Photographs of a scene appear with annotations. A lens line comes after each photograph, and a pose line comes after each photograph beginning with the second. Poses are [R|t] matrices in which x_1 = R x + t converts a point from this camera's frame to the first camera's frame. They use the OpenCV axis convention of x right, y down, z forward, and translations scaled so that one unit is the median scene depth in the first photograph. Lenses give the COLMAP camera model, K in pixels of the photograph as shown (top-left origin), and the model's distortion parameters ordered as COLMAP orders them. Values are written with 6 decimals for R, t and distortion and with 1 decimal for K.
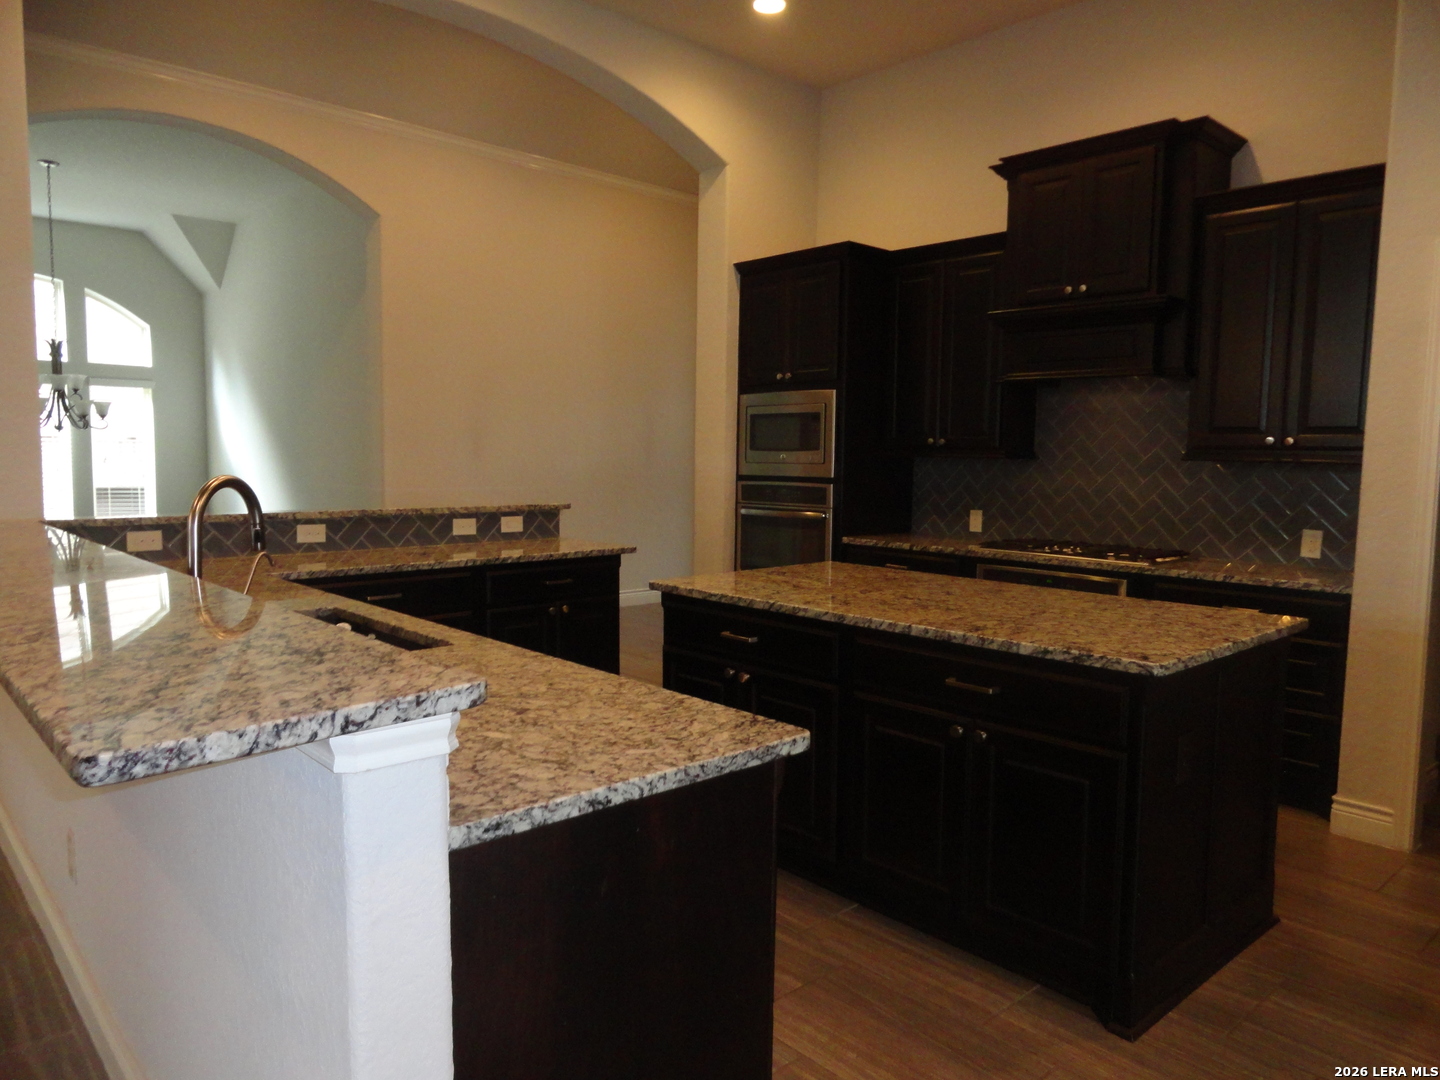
lens RADIAL K [[983.8, 0, 722.6], [0, 983.8, 545.2], [0, 0, 1]] dist [-0.004430, 0.000639]
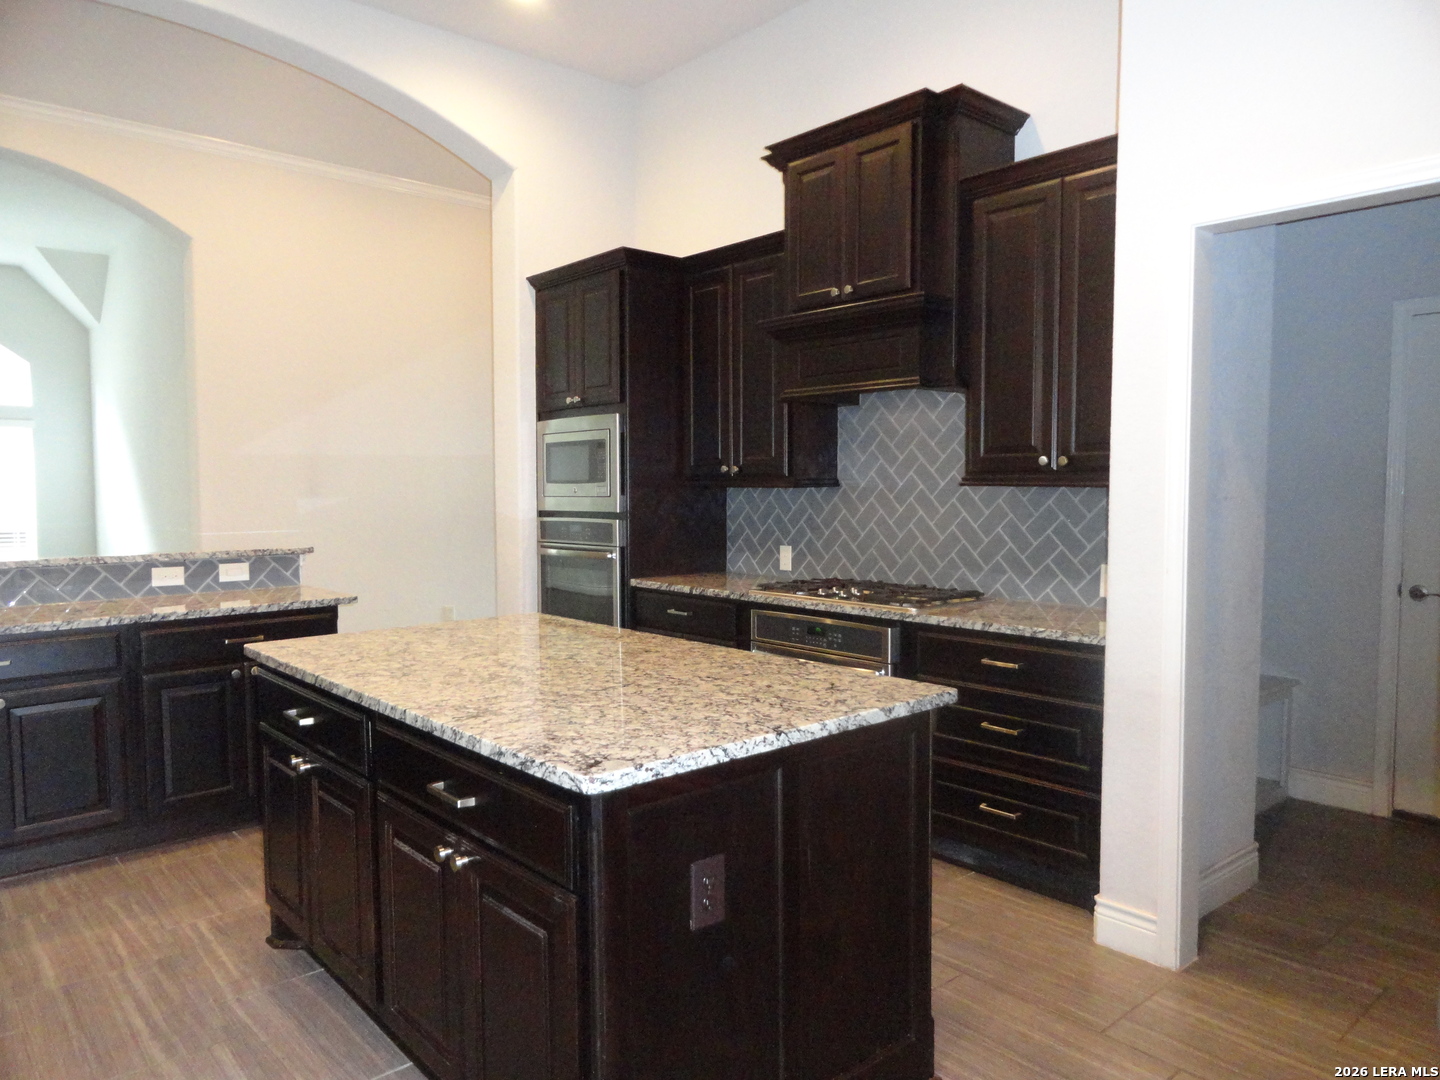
lens RADIAL K [[994.5, 0, 717.1], [0, 994.5, 544.5], [0, 0, 1]] dist [-0.004511, 0.002145]
pose [[0.999413, -0.018161, -0.029050, 0.241915], [0.017276, 0.999387, -0.030435, -0.011217], [0.029585, 0.029915, 0.999115, 0.114109]]
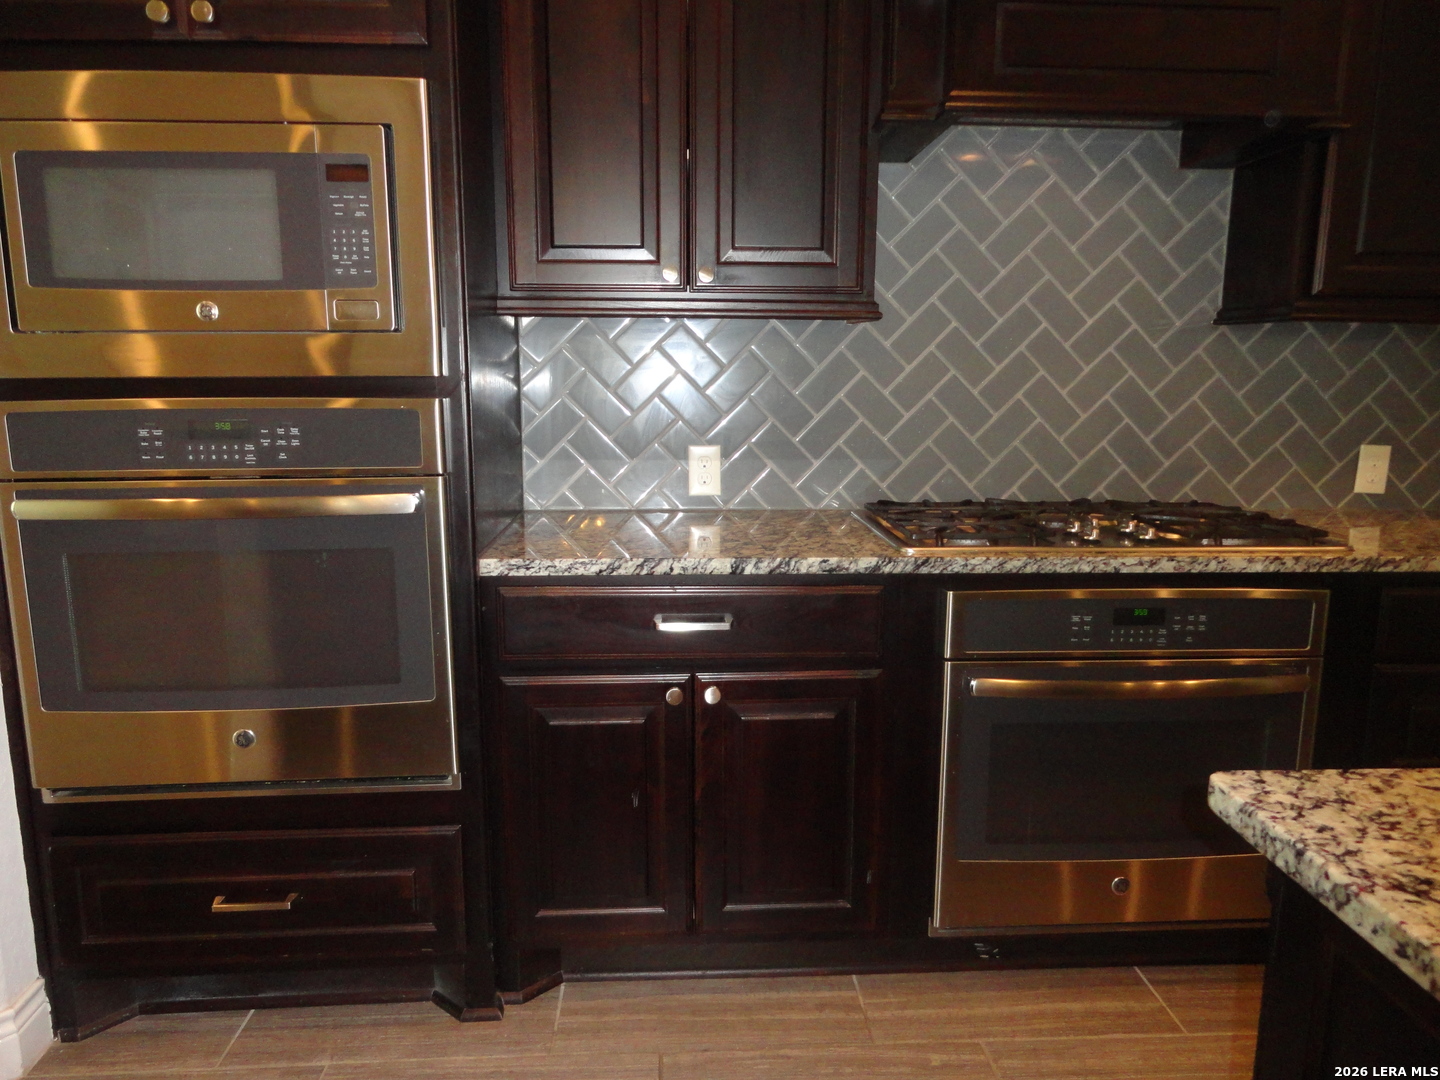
lens RADIAL K [[994.5, 0, 717.1], [0, 994.5, 544.5], [0, 0, 1]] dist [-0.004511, 0.002145]
pose [[0.635462, -0.147458, 0.757921, -0.084517], [0.077746, 0.988826, 0.127197, -0.052688], [-0.768208, -0.021904, 0.639826, 0.778874]]
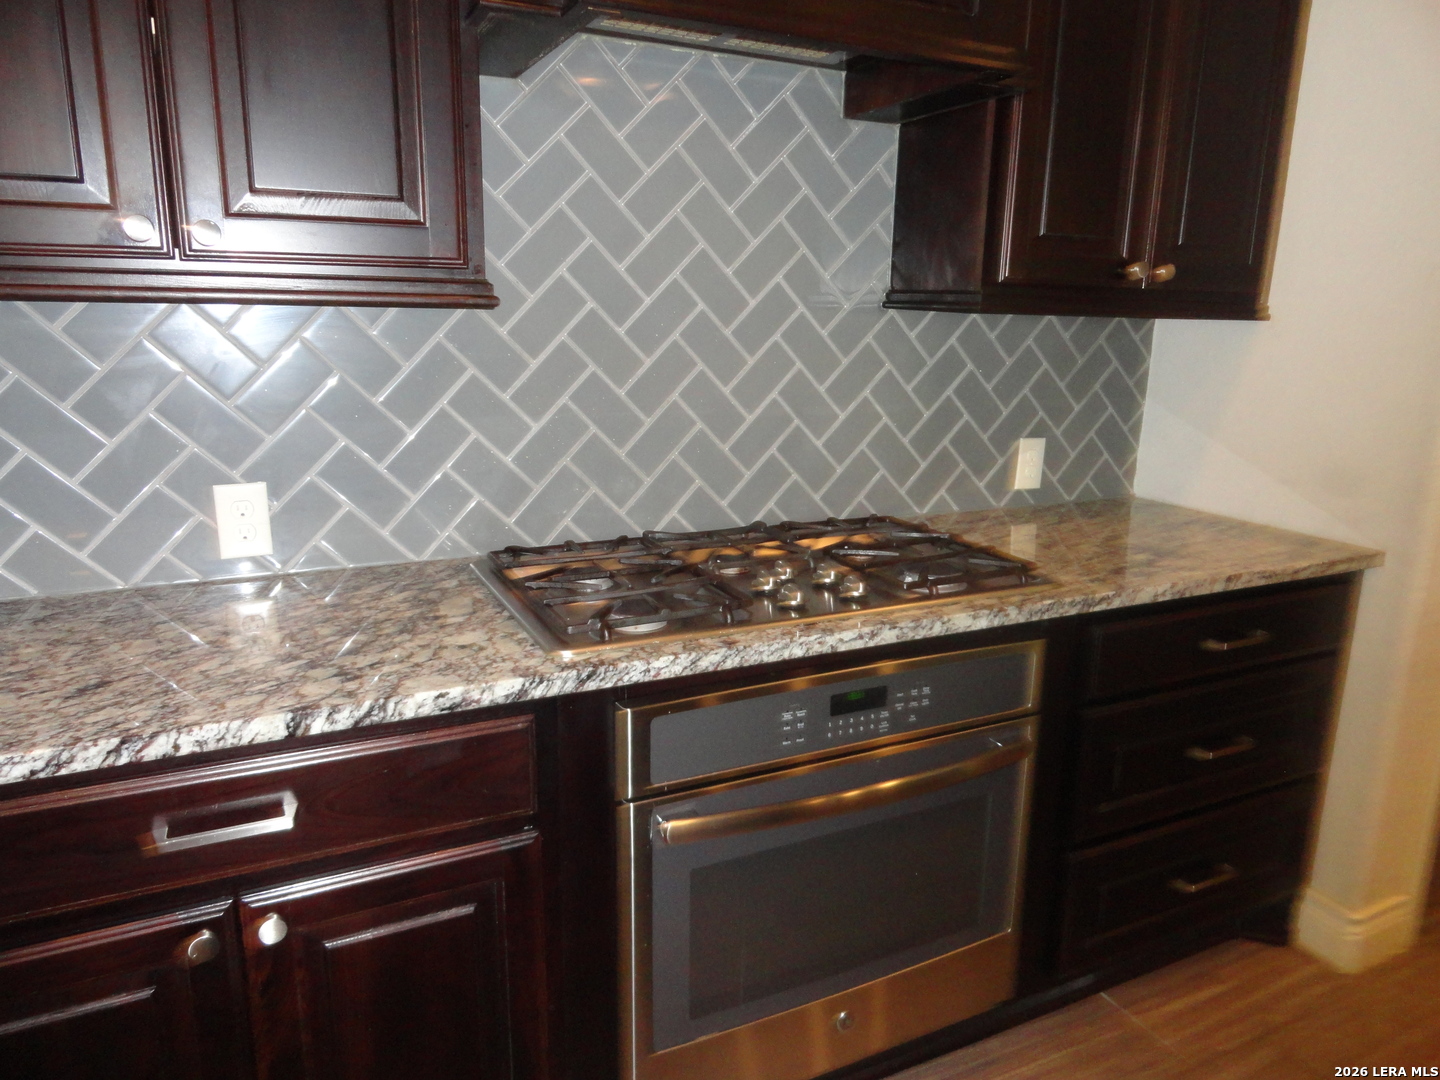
lens RADIAL K [[992.3, 0, 720.0], [0, 992.3, 540.0], [0, 0, 1]] dist [-0.008490, 0.004335]
pose [[0.284886, -0.231011, 0.930309, 0.022448], [0.076938, 0.972905, 0.218028, -0.079047], [-0.955469, 0.009463, 0.294940, 0.847744]]
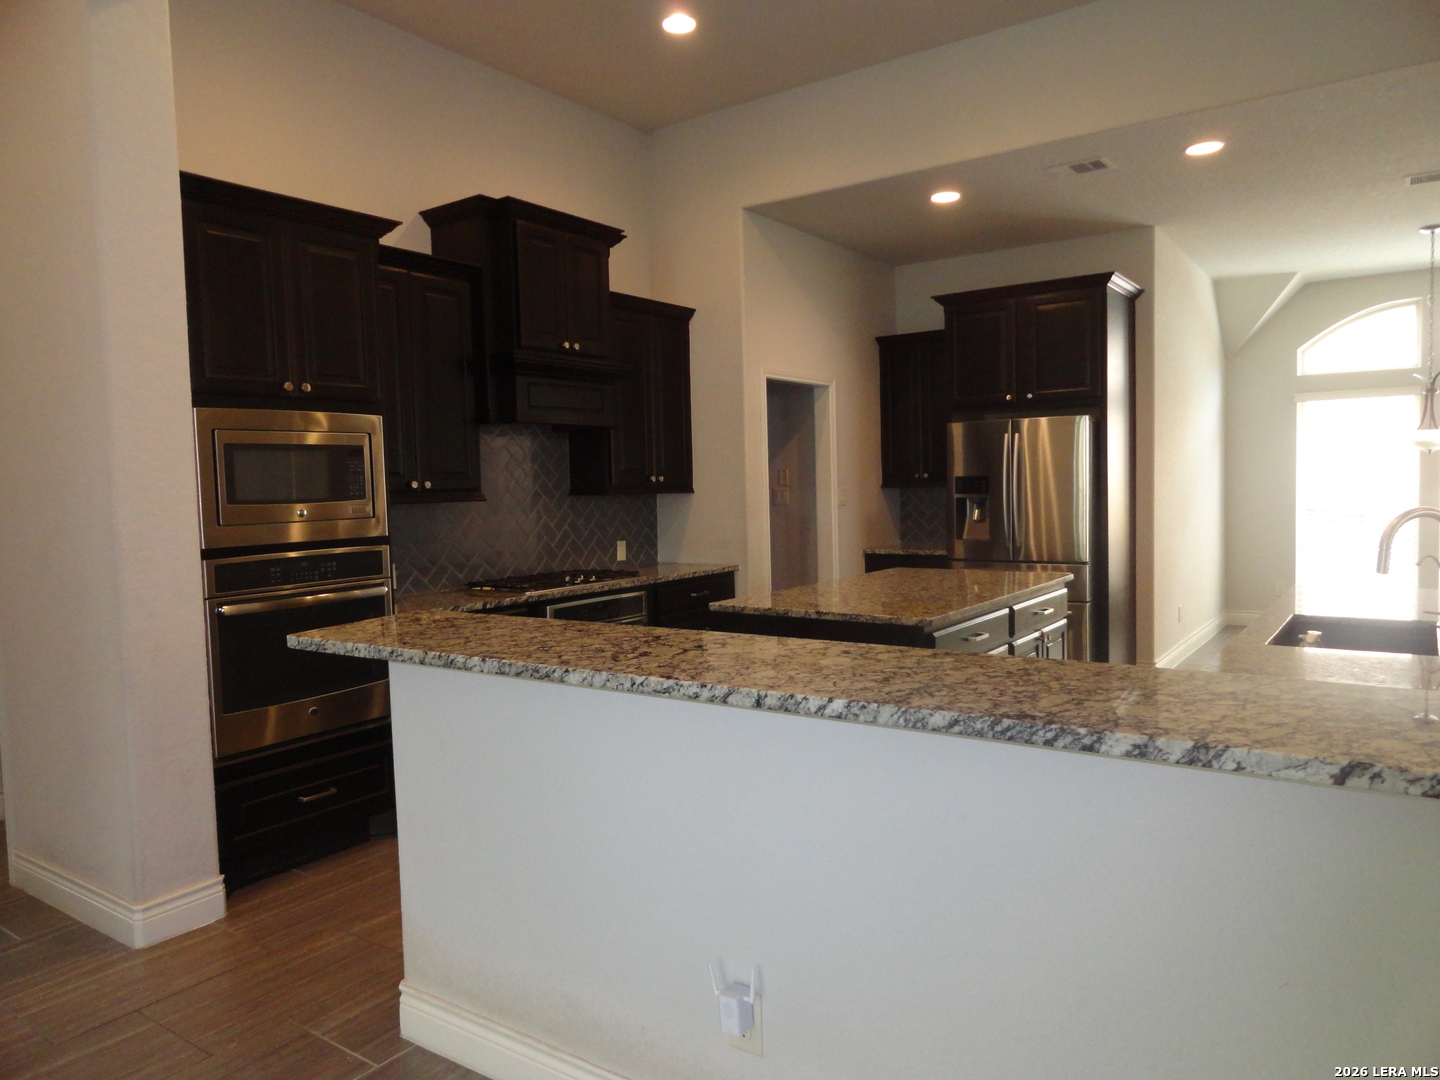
lens RADIAL K [[983.8, 0, 722.6], [0, 983.8, 545.2], [0, 0, 1]] dist [-0.004430, 0.000639]
pose [[-0.210377, -0.070960, 0.975042, -0.696223], [0.113637, 0.988826, 0.096482, -0.110519], [-0.970993, 0.131099, -0.199963, 0.965718]]
